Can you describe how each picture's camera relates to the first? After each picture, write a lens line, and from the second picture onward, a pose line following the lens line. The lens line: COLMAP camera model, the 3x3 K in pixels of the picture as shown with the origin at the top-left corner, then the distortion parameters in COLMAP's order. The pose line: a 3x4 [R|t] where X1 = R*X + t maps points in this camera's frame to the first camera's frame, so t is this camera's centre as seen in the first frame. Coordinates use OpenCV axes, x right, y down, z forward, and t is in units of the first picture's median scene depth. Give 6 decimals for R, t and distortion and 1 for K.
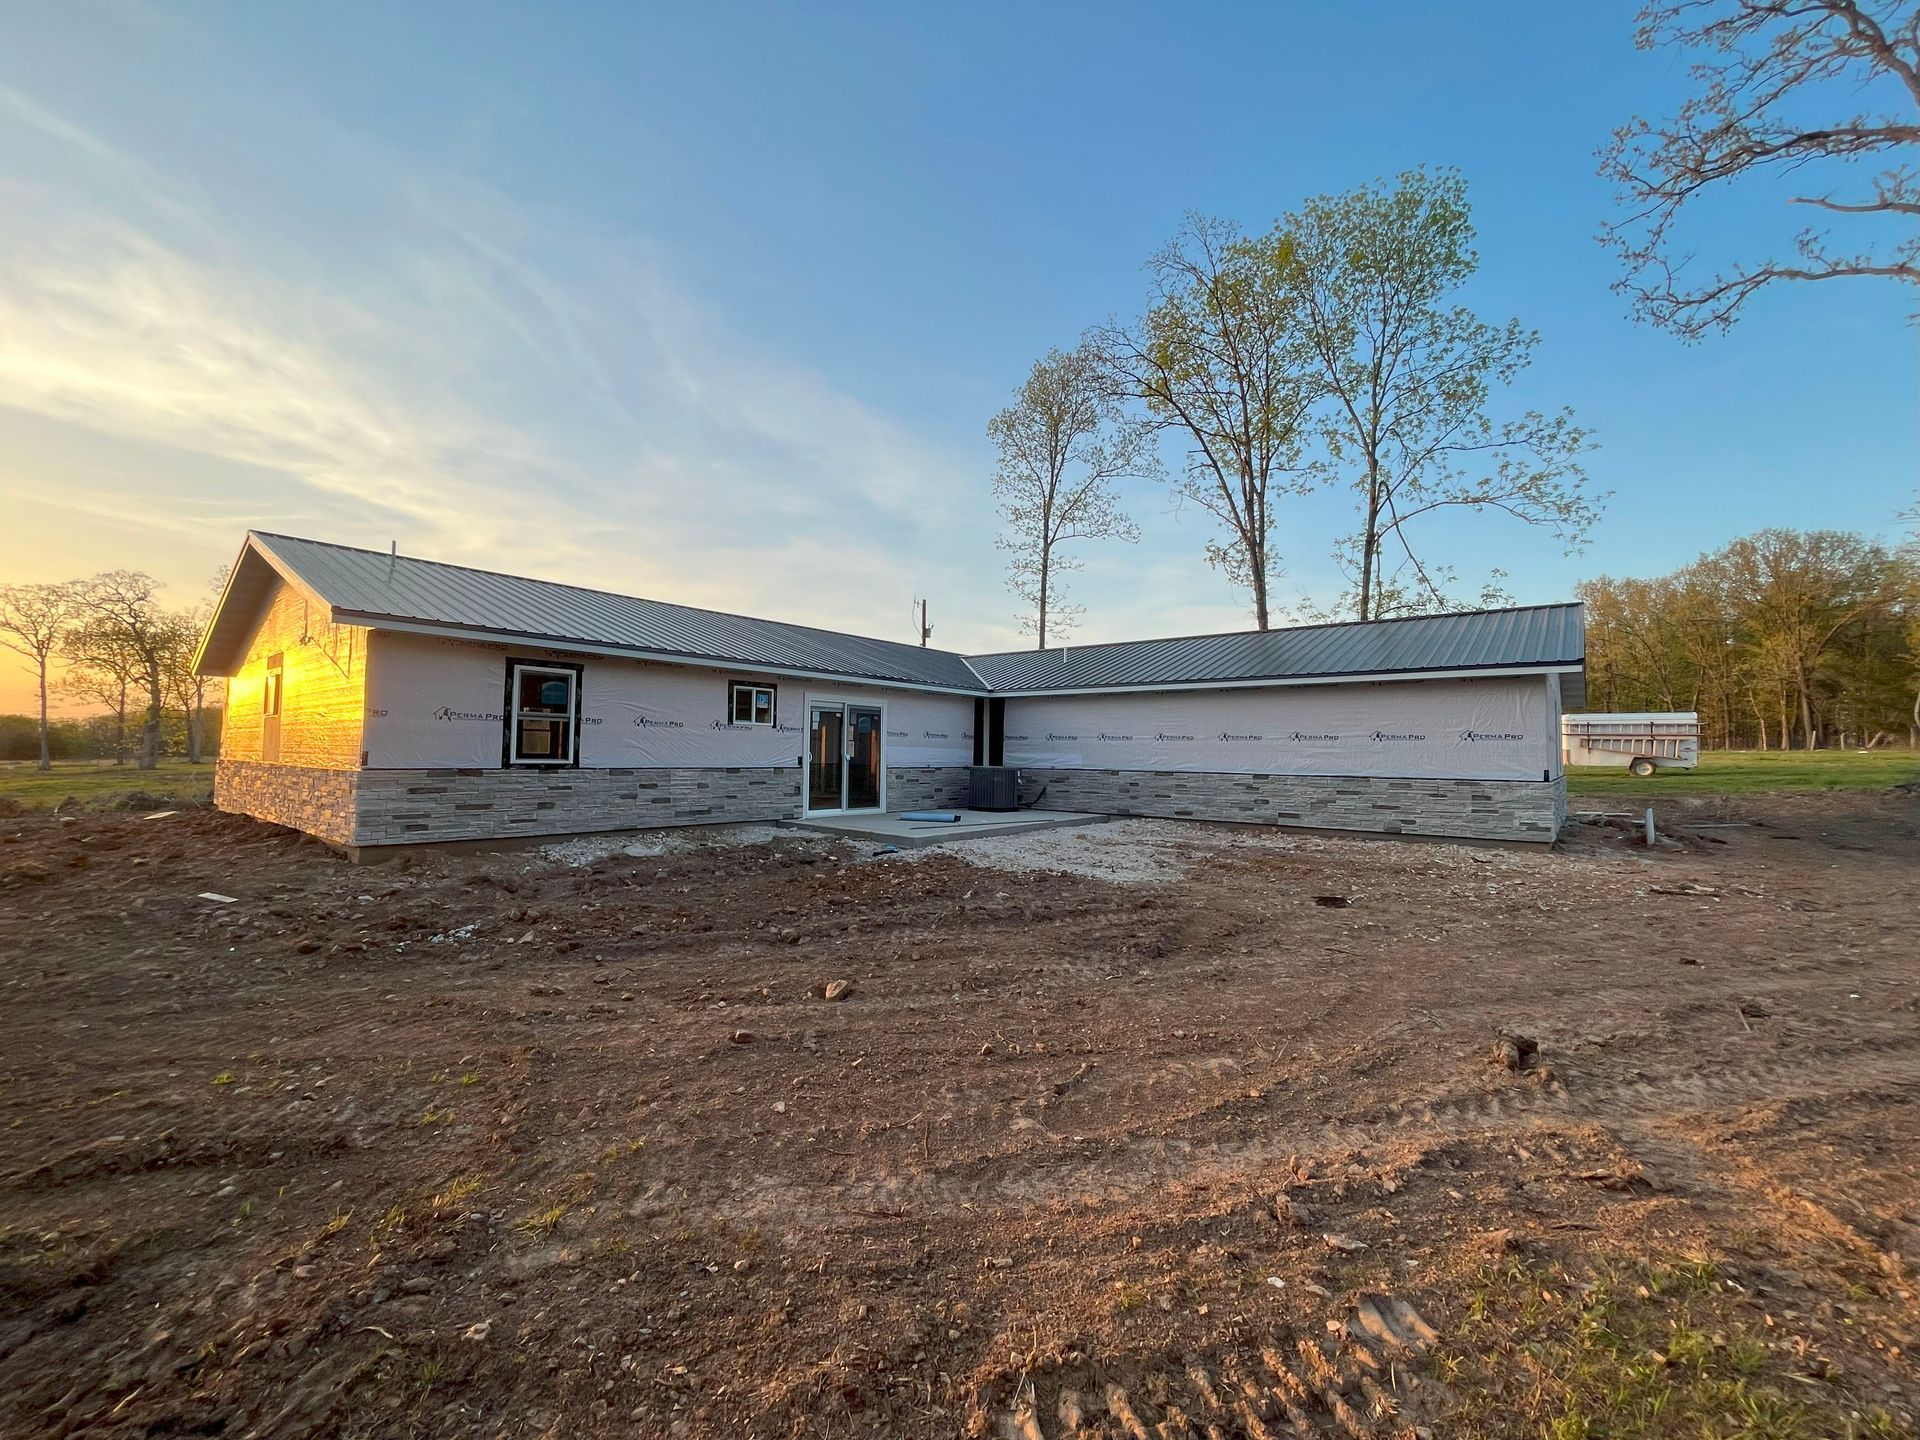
lens RADIAL K [[769.7, 0, 960.0], [0, 769.7, 720.0], [0, 0, 1]] dist [-0.009679, 0.000397]
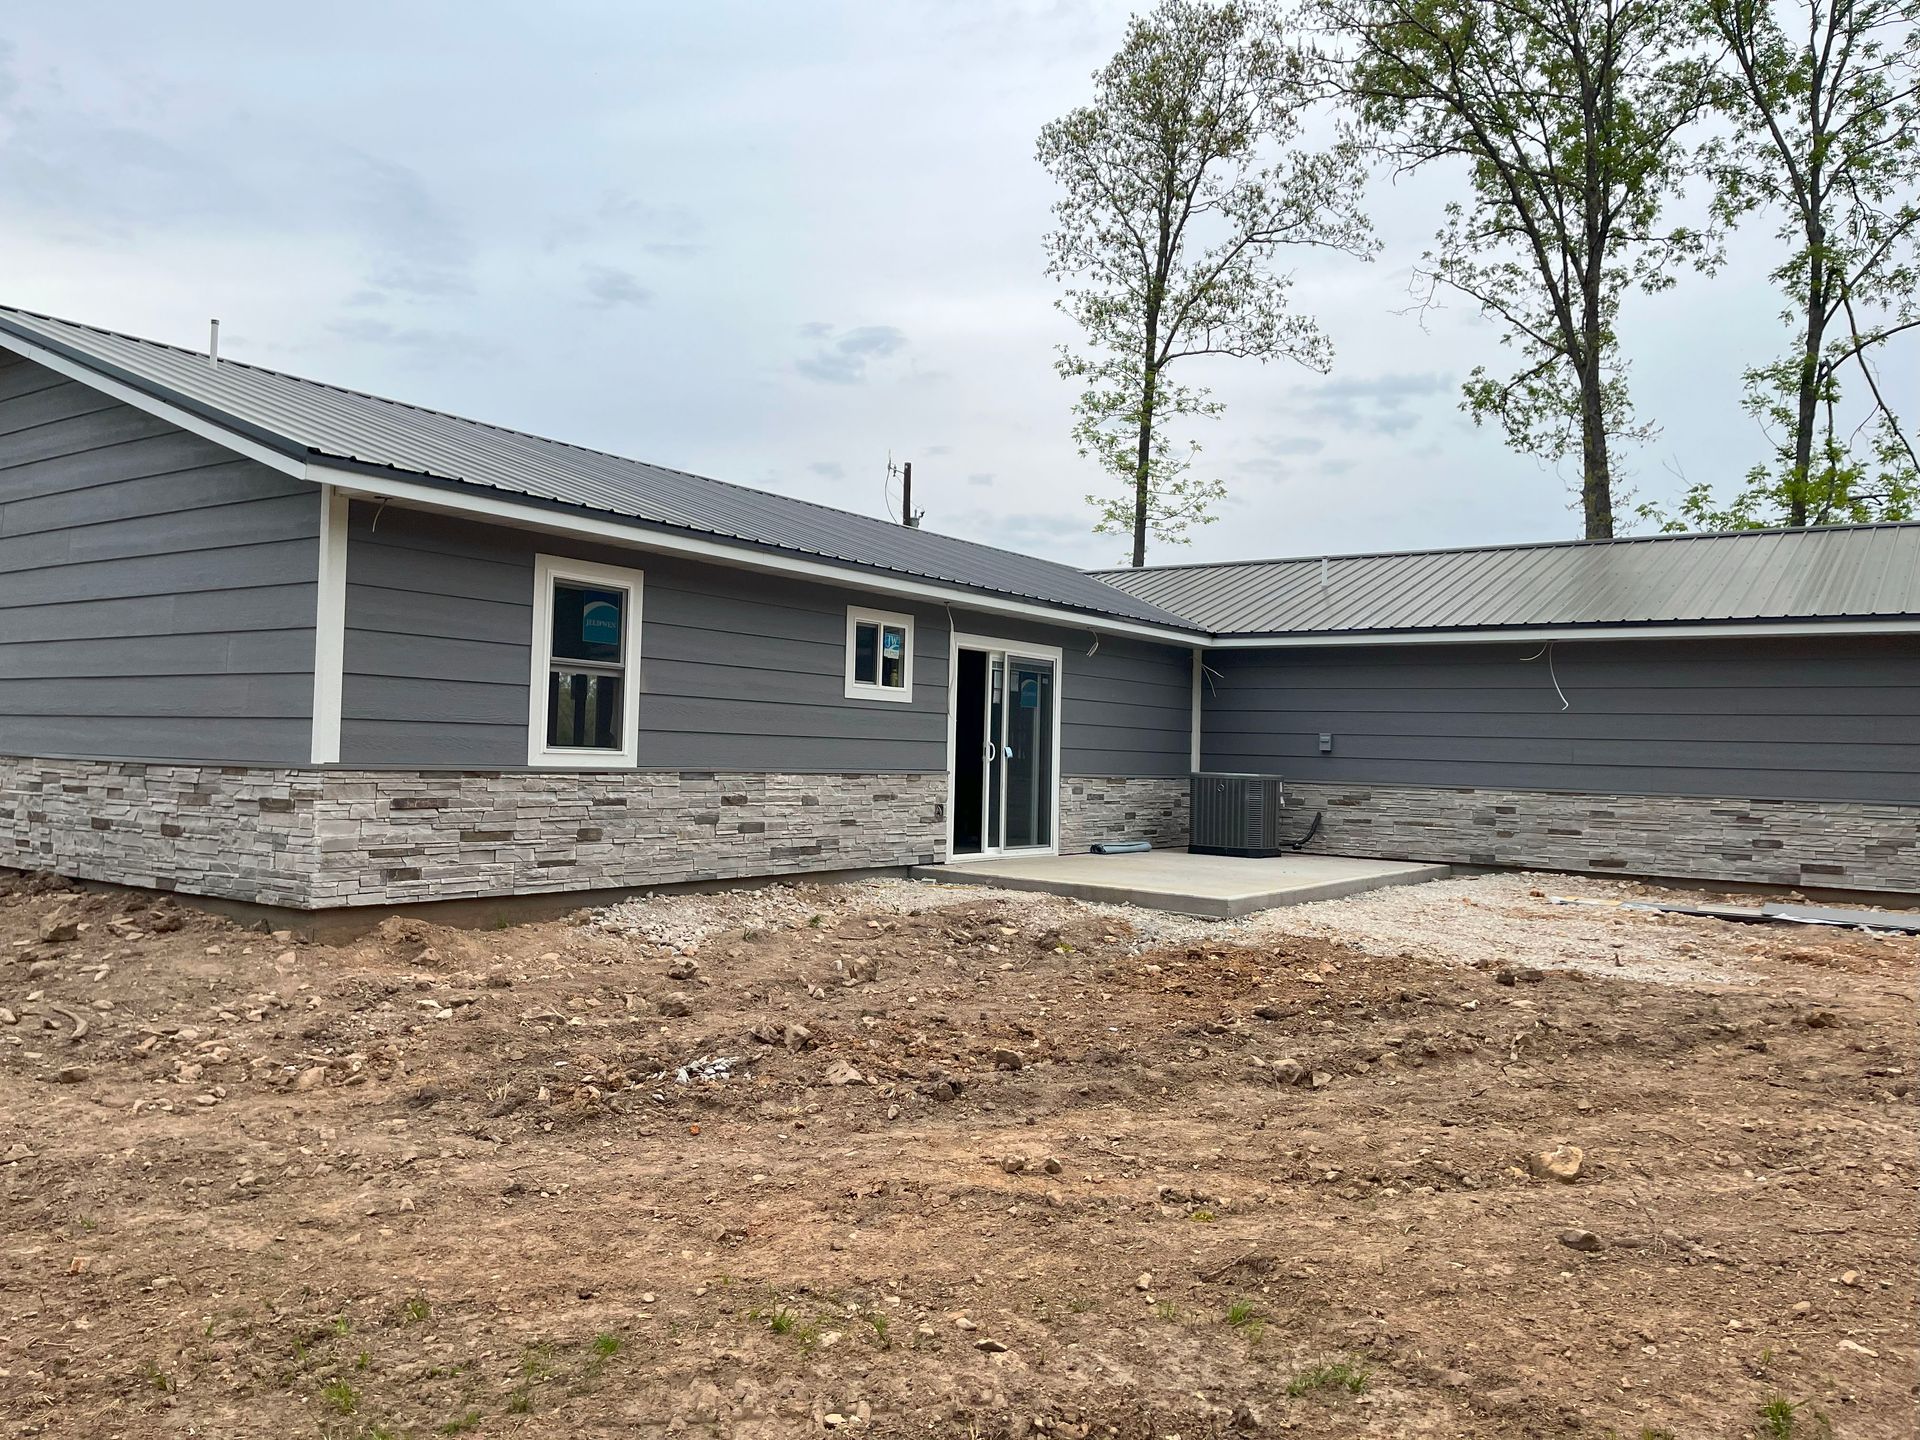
lens RADIAL K [[1430.2, 0, 960.0], [0, 1430.2, 720.0], [0, 0, 1]] dist [0.036625, -0.034992]
pose [[0.998219, 0.015964, 0.057483, -0.119311], [-0.017186, 0.999635, 0.020842, 0.002137], [-0.057129, -0.021792, 0.998129, -0.004136]]
